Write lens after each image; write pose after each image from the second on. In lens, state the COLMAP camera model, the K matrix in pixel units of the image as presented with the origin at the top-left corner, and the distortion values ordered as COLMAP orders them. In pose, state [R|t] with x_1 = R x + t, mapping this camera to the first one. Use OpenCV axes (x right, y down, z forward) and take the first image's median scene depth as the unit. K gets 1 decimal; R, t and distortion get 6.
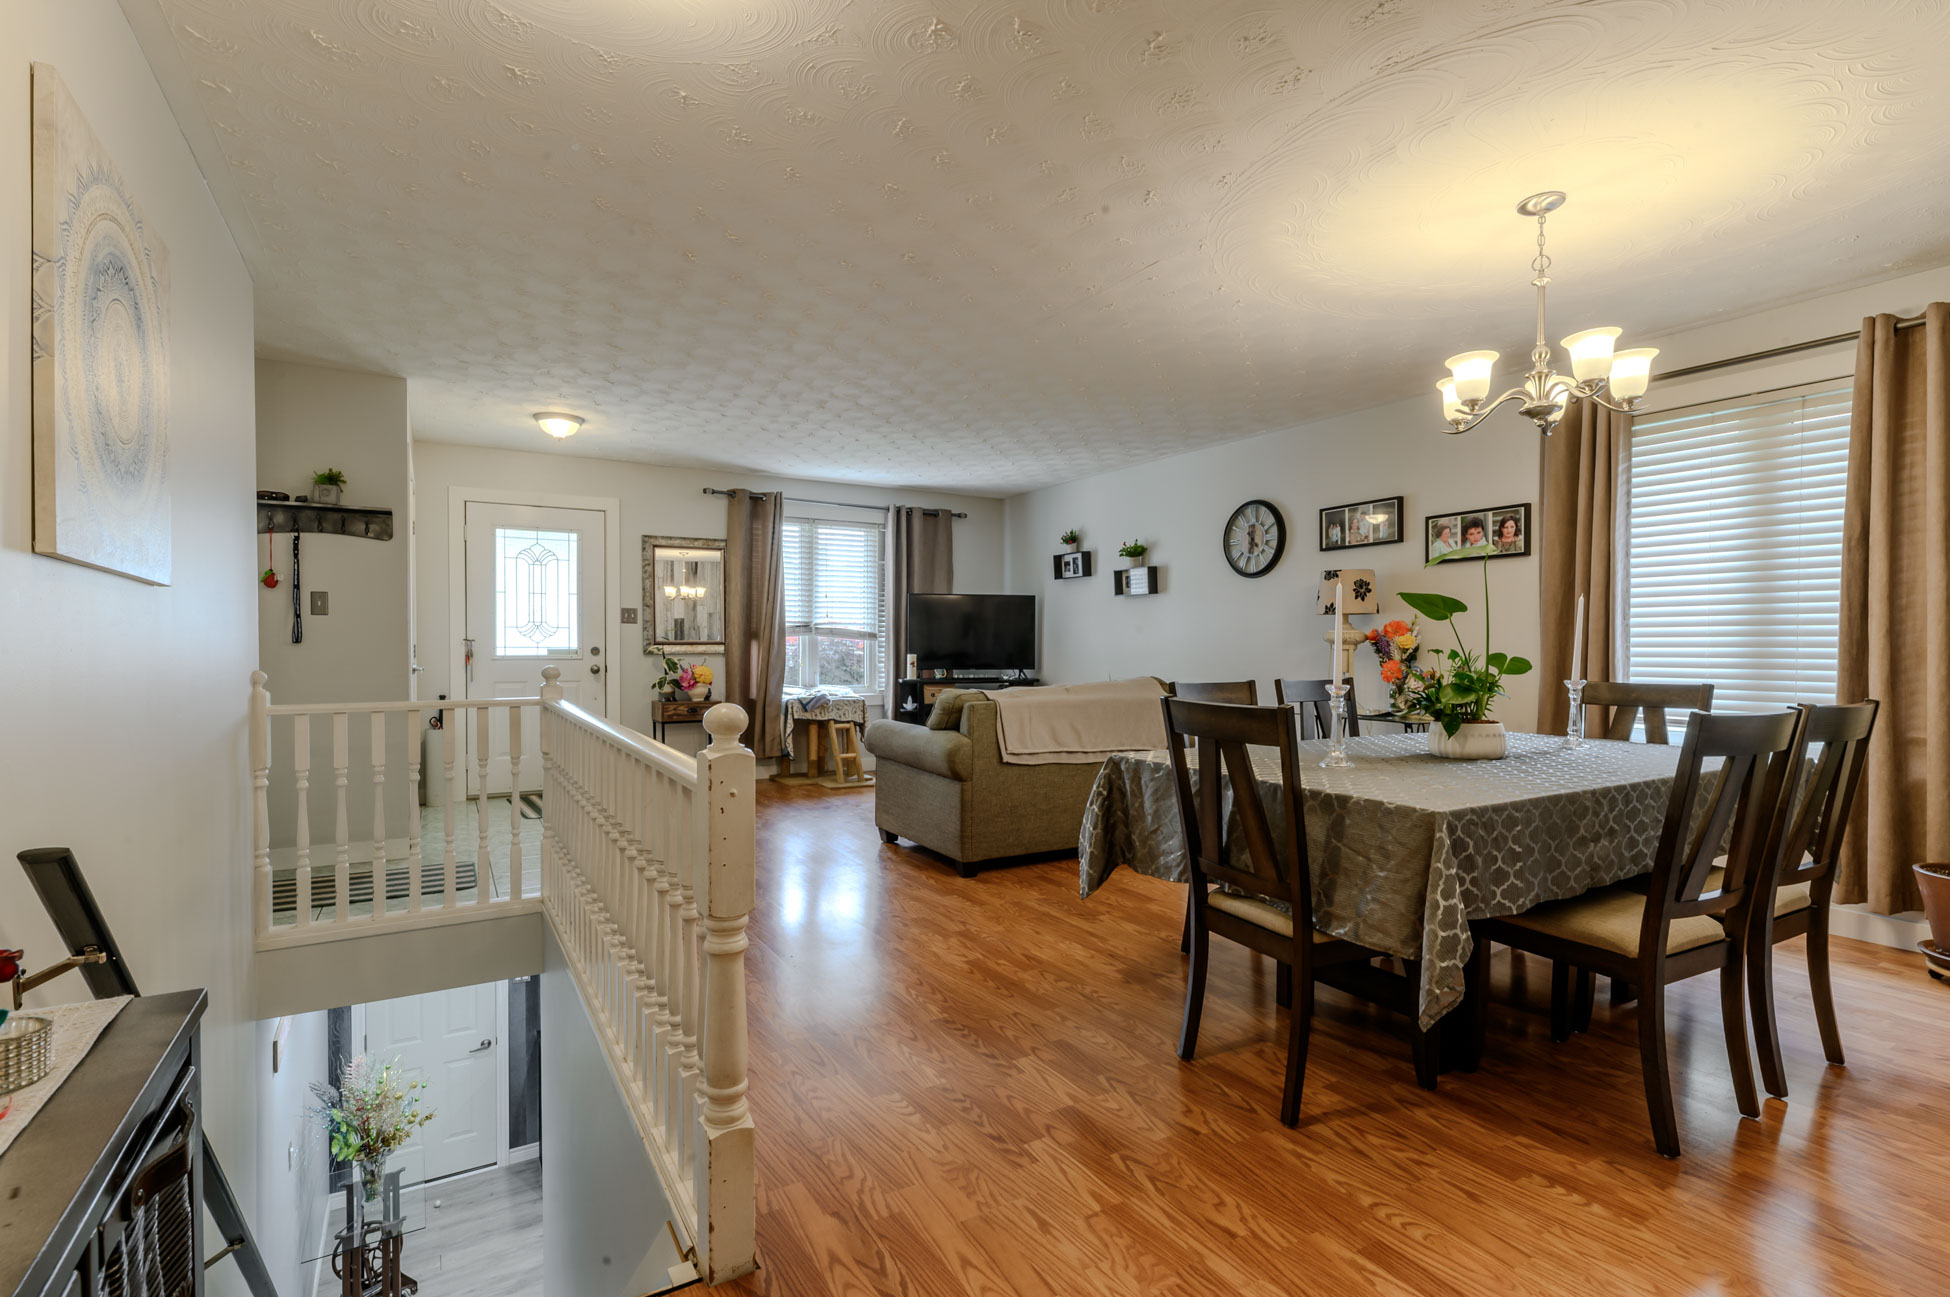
lens RADIAL K [[909.3, 0, 972.5], [0, 909.3, 658.9], [0, 0, 1]] dist [-0.001182, 0.000455]
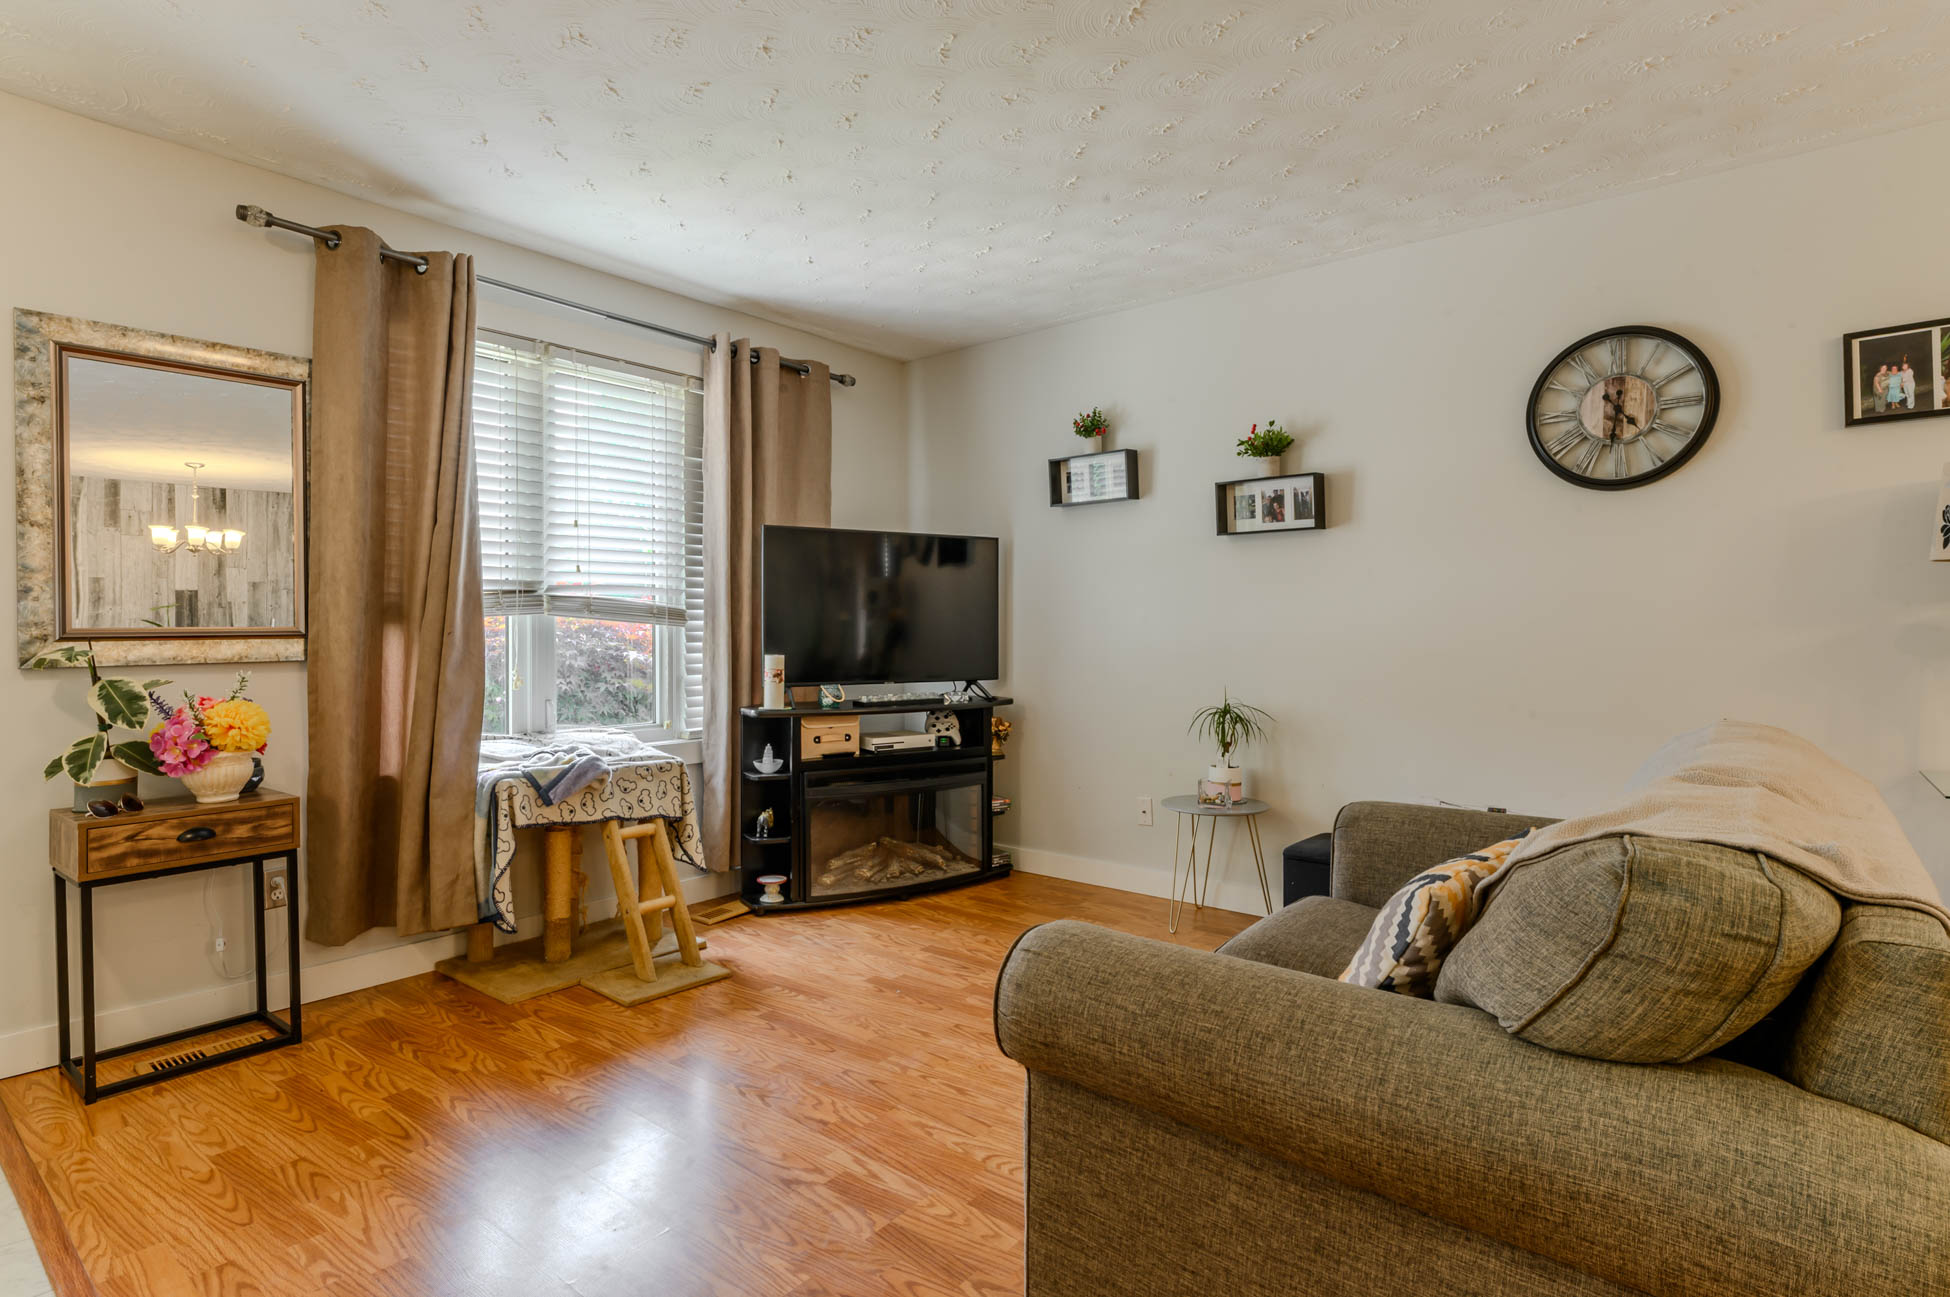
lens RADIAL K [[963.9, 0, 979.1], [0, 963.9, 627.0], [0, 0, 1]] dist [-0.014732, 0.001484]
pose [[0.932555, -0.006240, 0.360973, -0.153840], [0.013804, 0.999736, -0.018380, -0.008996], [-0.360763, 0.022124, 0.932395, 0.525318]]
